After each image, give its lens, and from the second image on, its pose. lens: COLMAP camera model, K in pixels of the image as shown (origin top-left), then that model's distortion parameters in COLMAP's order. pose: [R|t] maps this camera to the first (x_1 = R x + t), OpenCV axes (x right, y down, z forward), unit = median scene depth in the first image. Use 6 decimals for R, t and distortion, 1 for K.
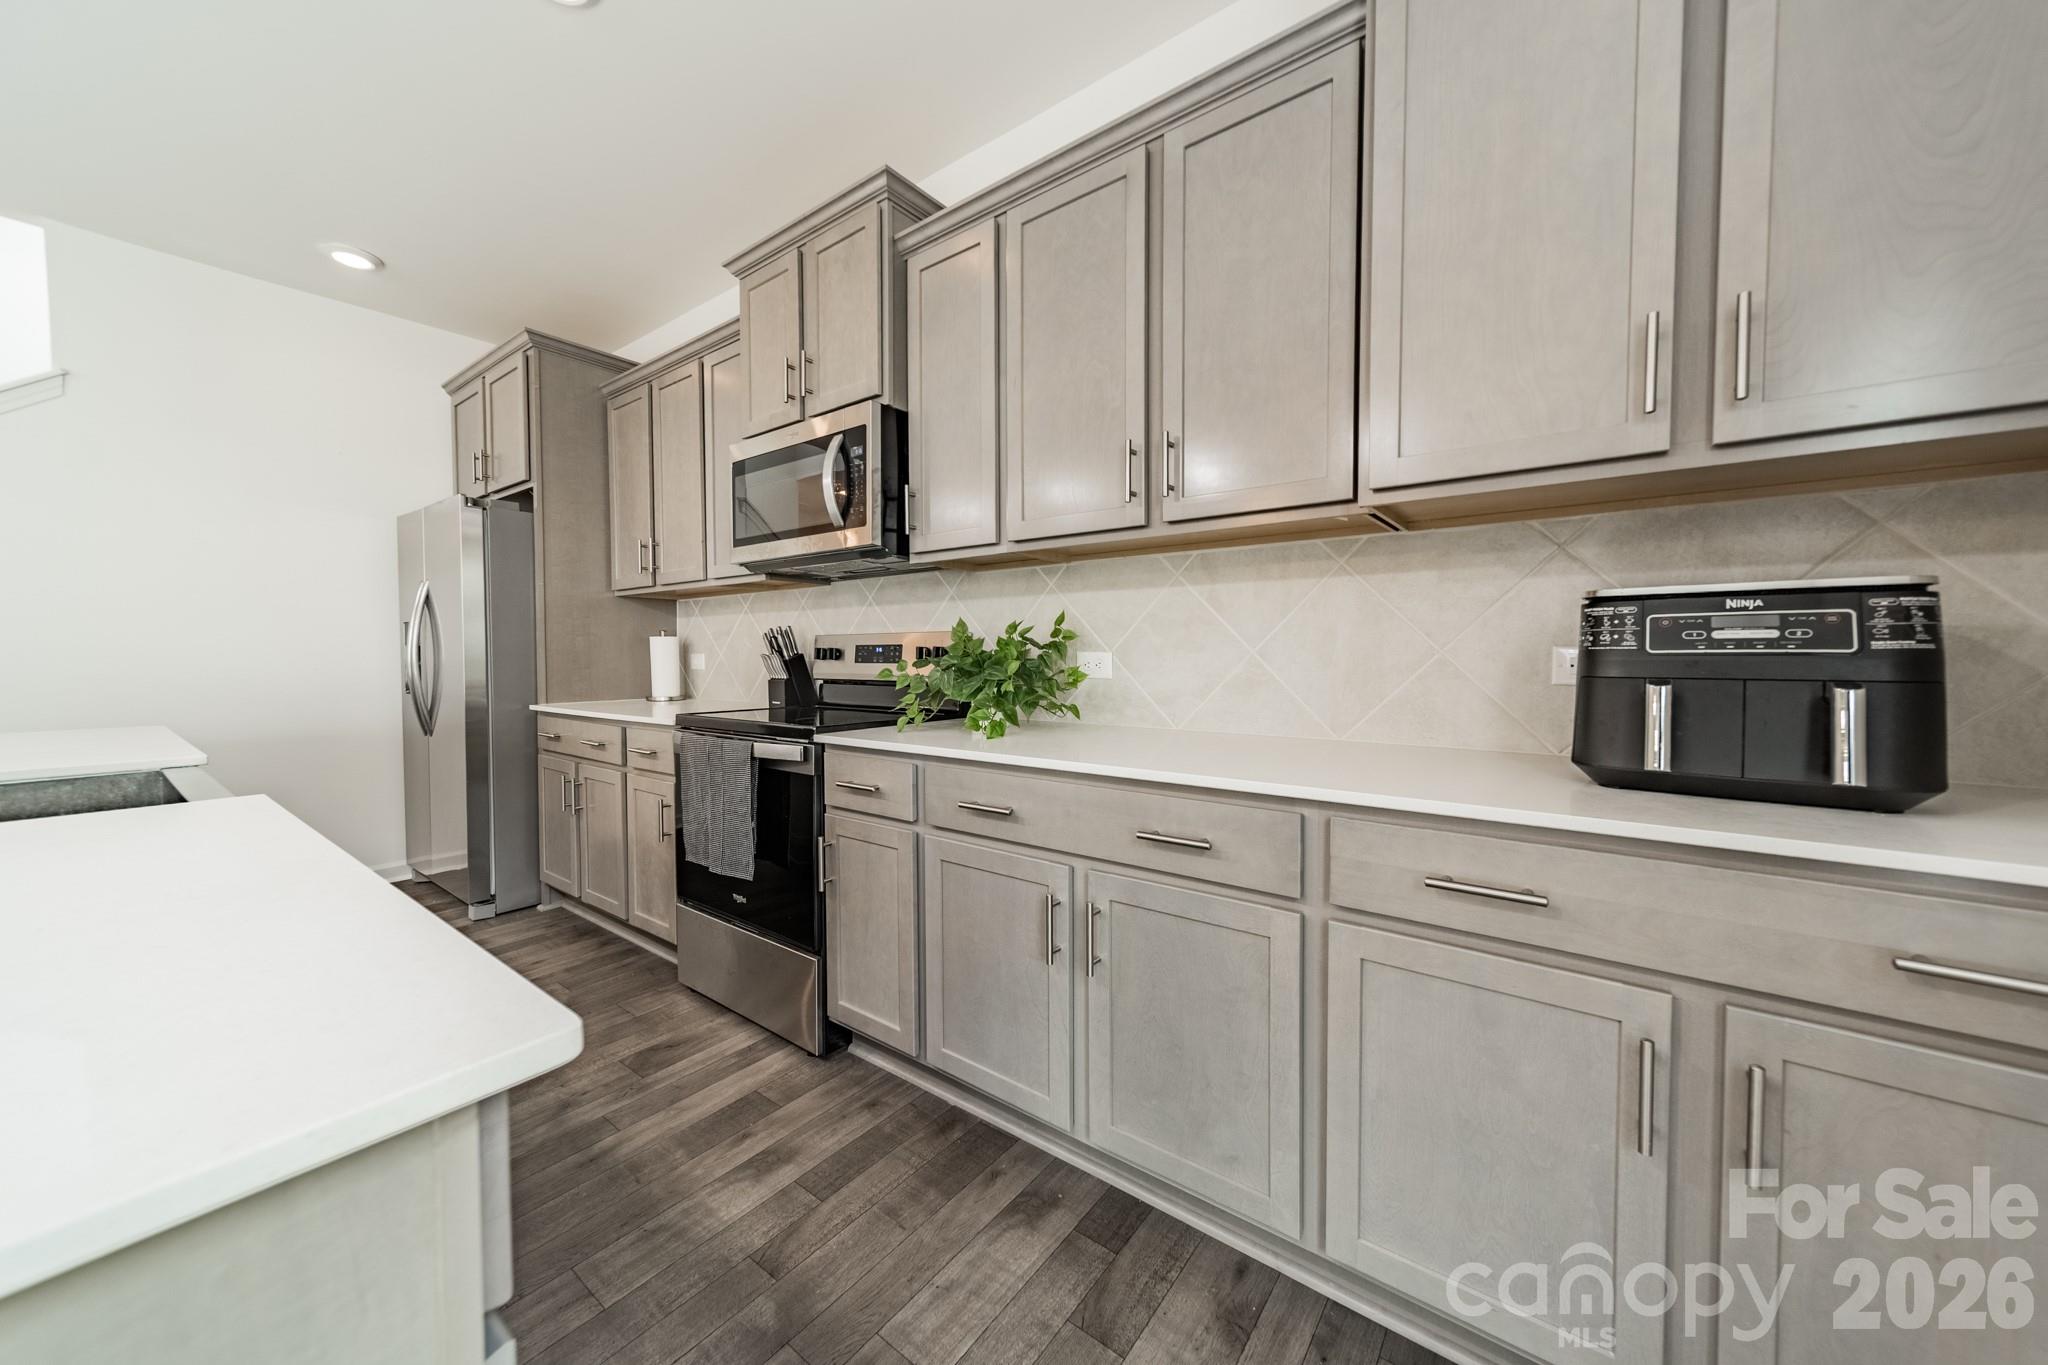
lens RADIAL K [[728.9, 0, 1033.4], [0, 728.9, 673.0], [0, 0, 1]] dist [0.007337, -0.000061]
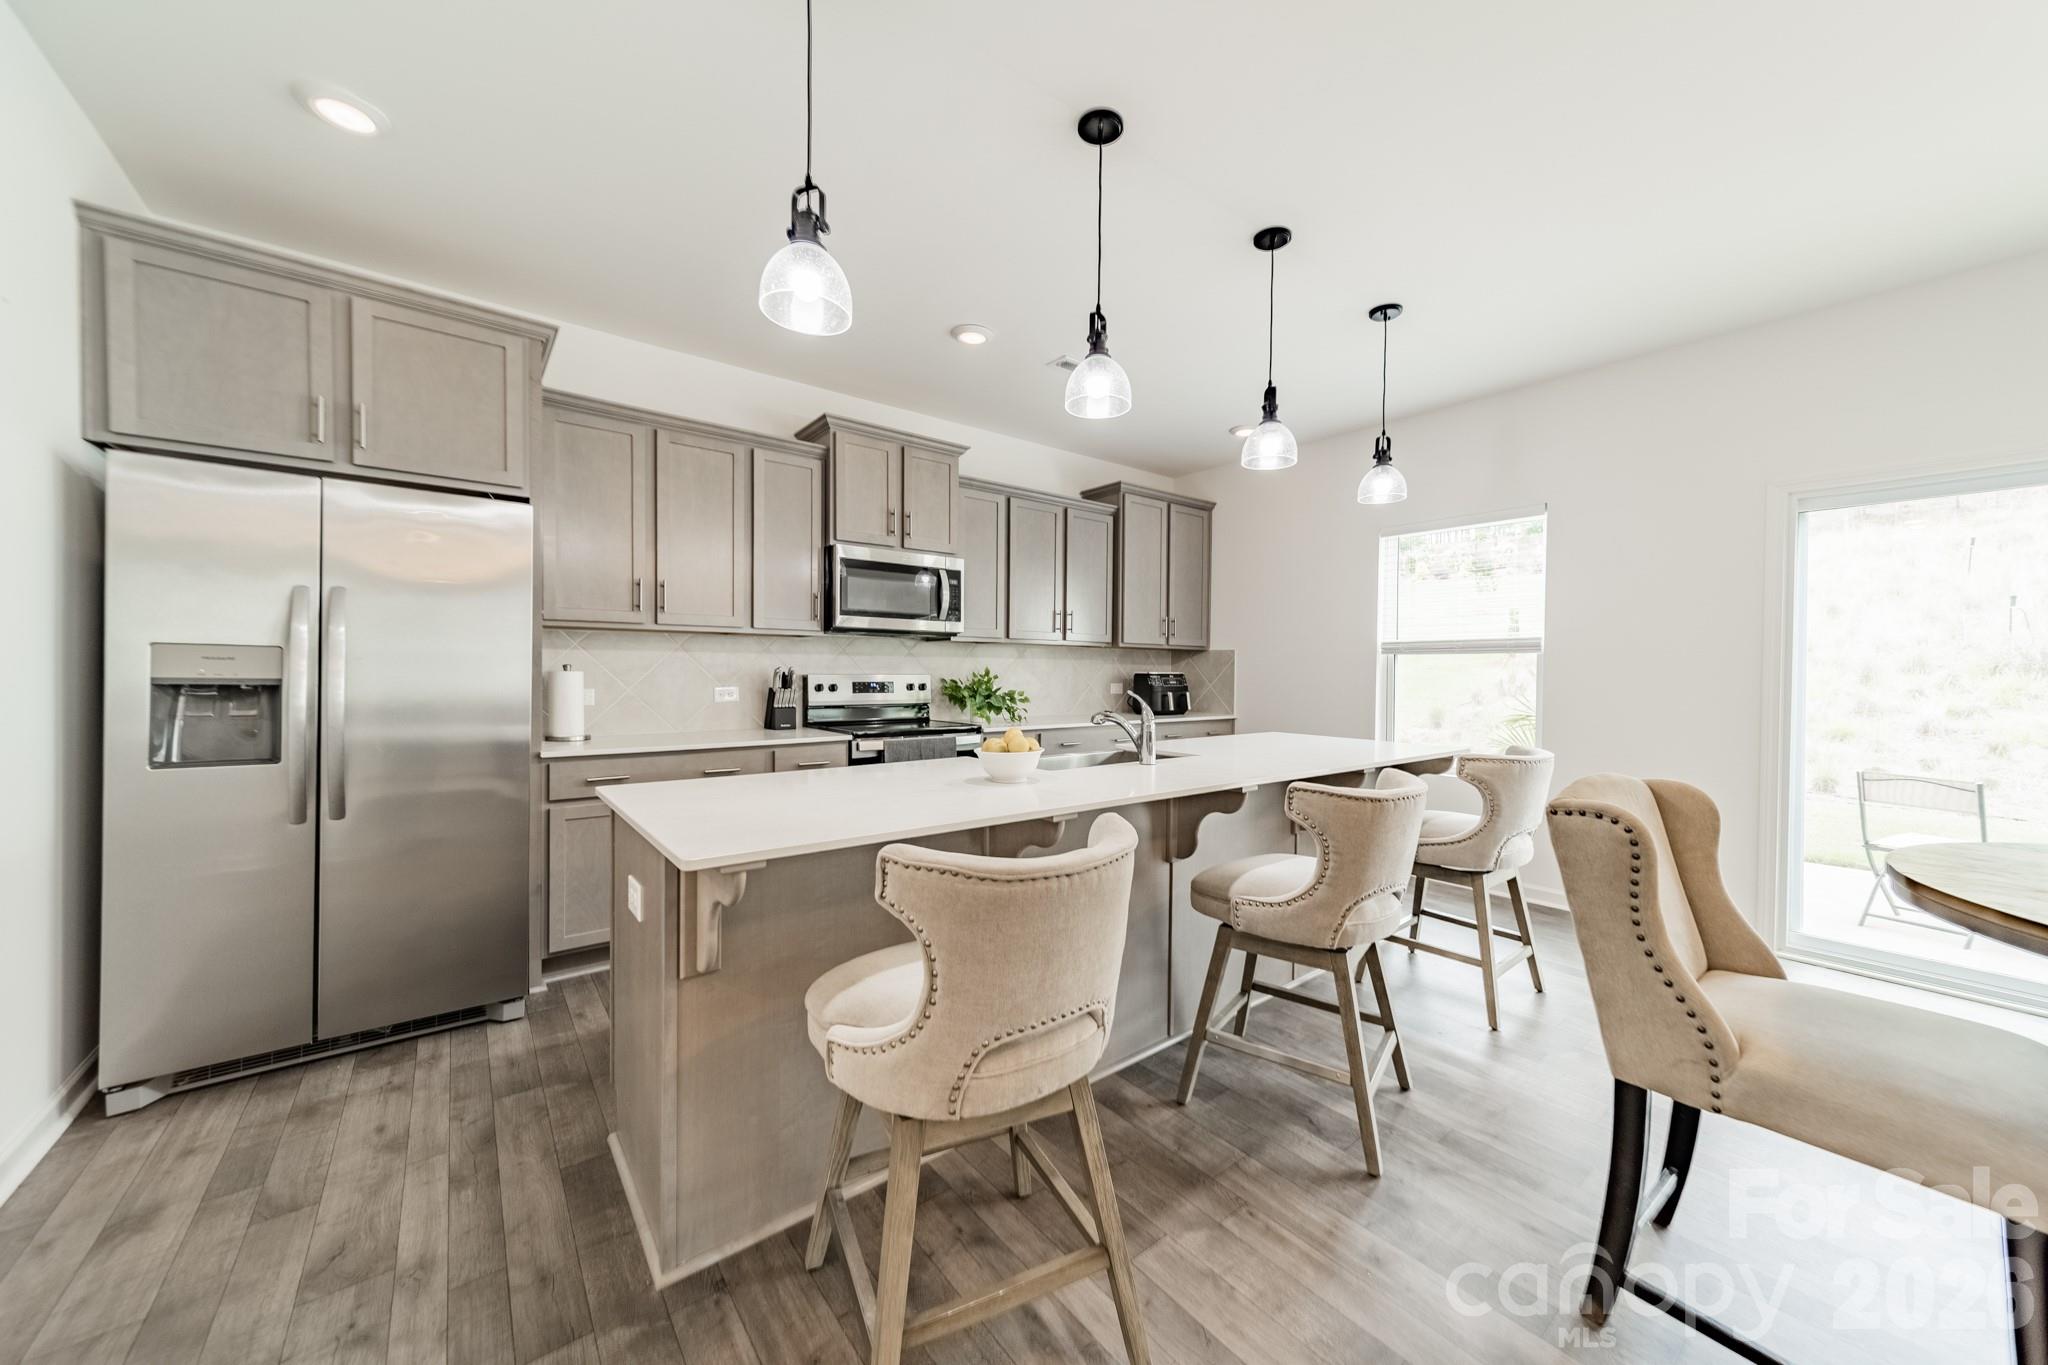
lens RADIAL K [[726.9, 0, 1034.0], [0, 726.9, 678.4], [0, 0, 1]] dist [0.007051, -0.000085]
pose [[0.247426, -0.004699, 0.968895, -2.719878], [0.018713, 0.999825, 0.000070, -0.064359], [-0.968726, 0.018113, 0.247471, 0.445826]]
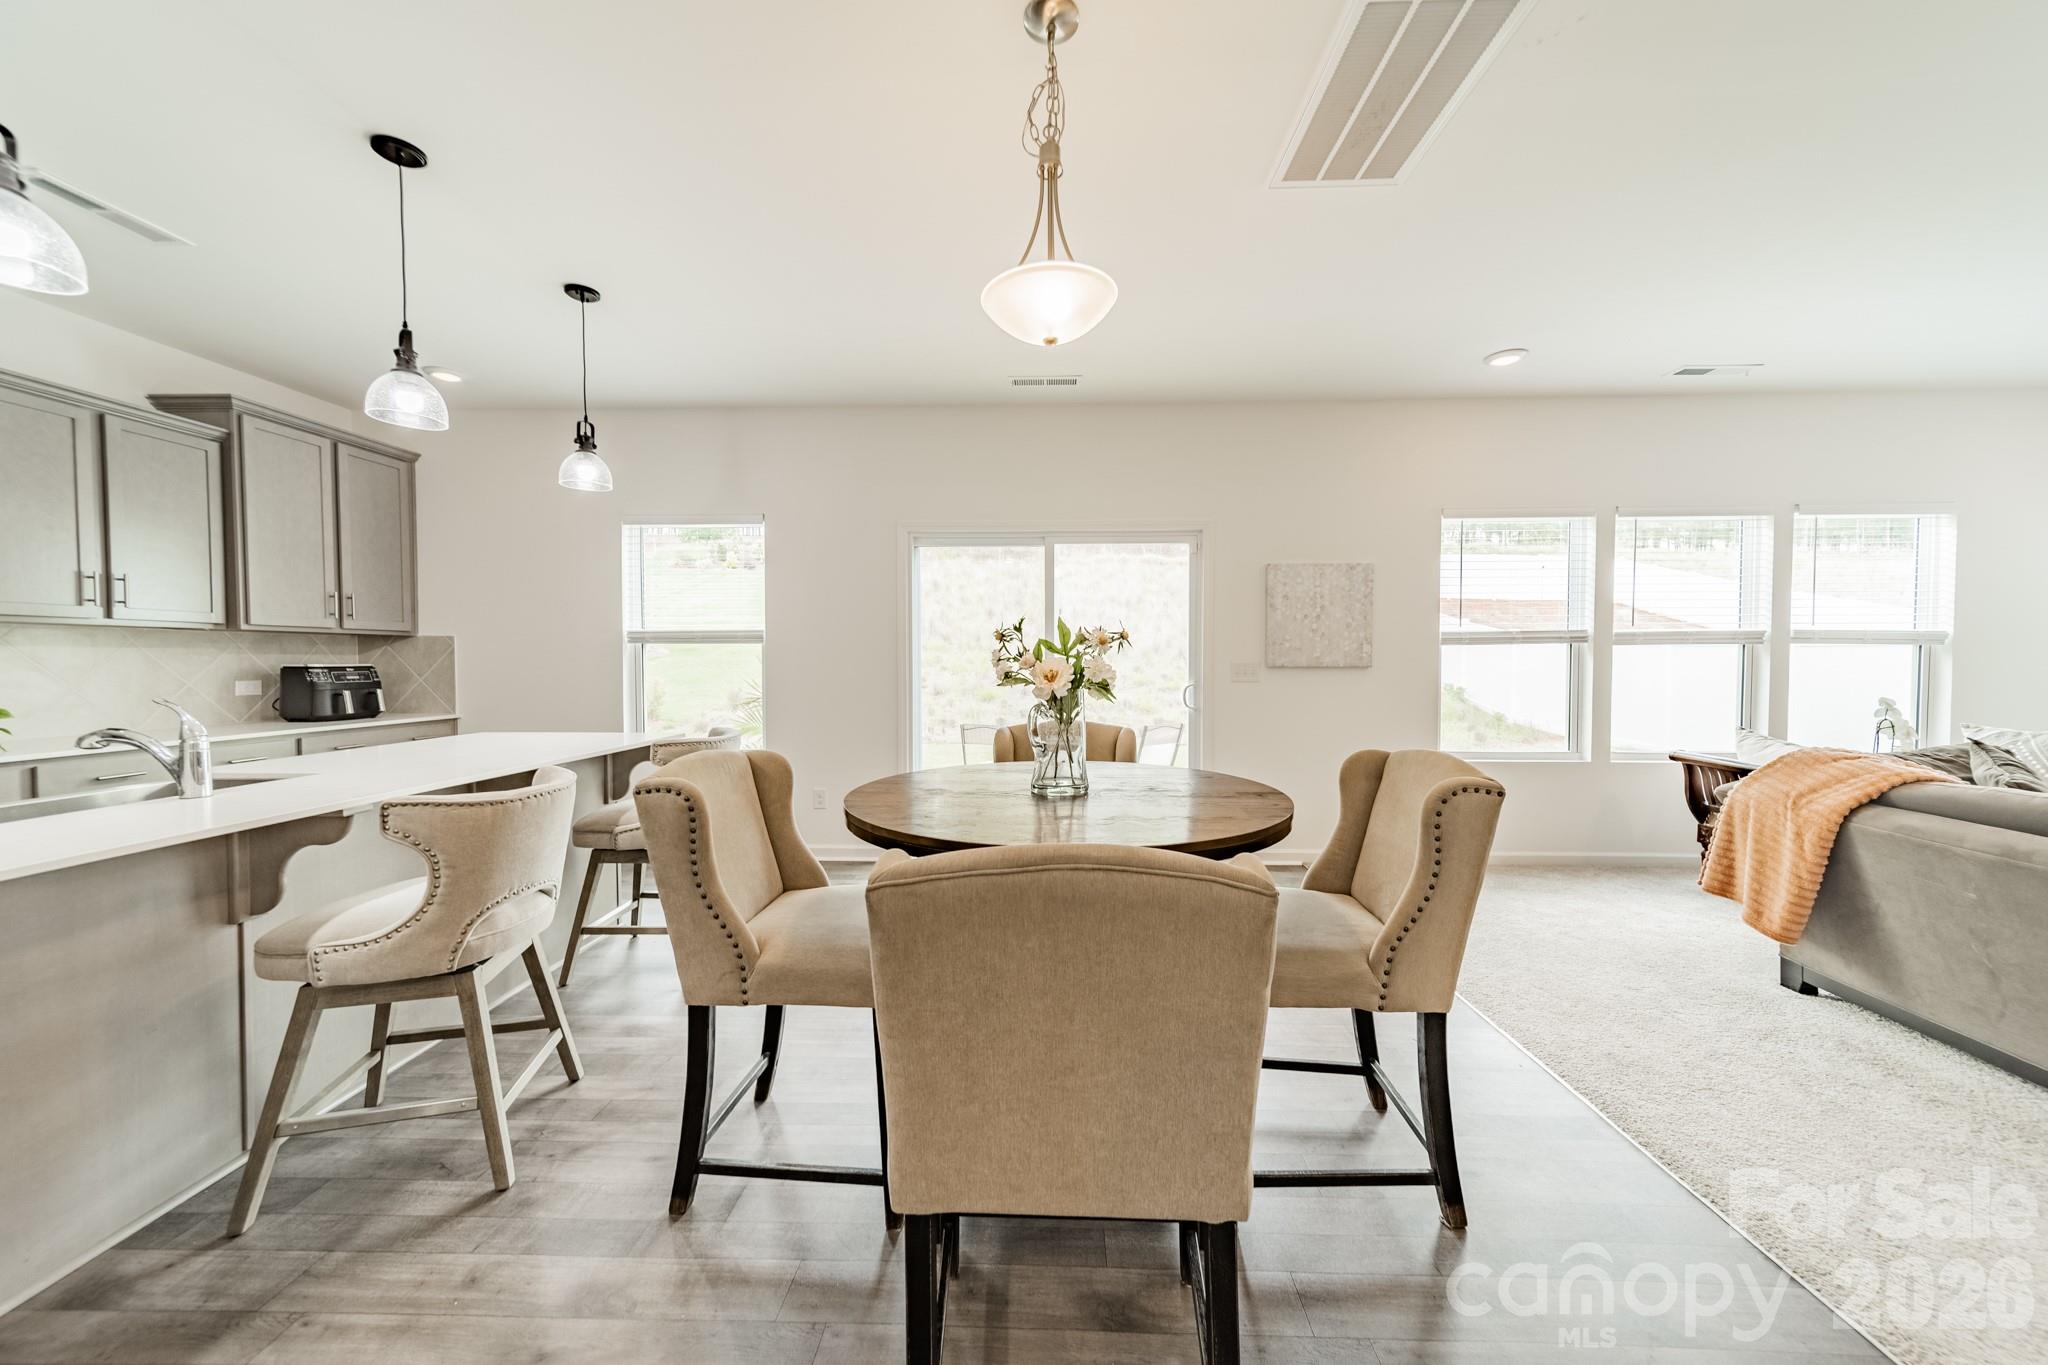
lens RADIAL K [[726.9, 0, 1034.0], [0, 726.9, 678.4], [0, 0, 1]] dist [0.007051, -0.000085]
pose [[-0.578931, -0.018672, 0.815163, -2.833455], [0.027063, 0.998747, 0.042097, -0.073799], [-0.814927, 0.046432, -0.577700, 0.188011]]
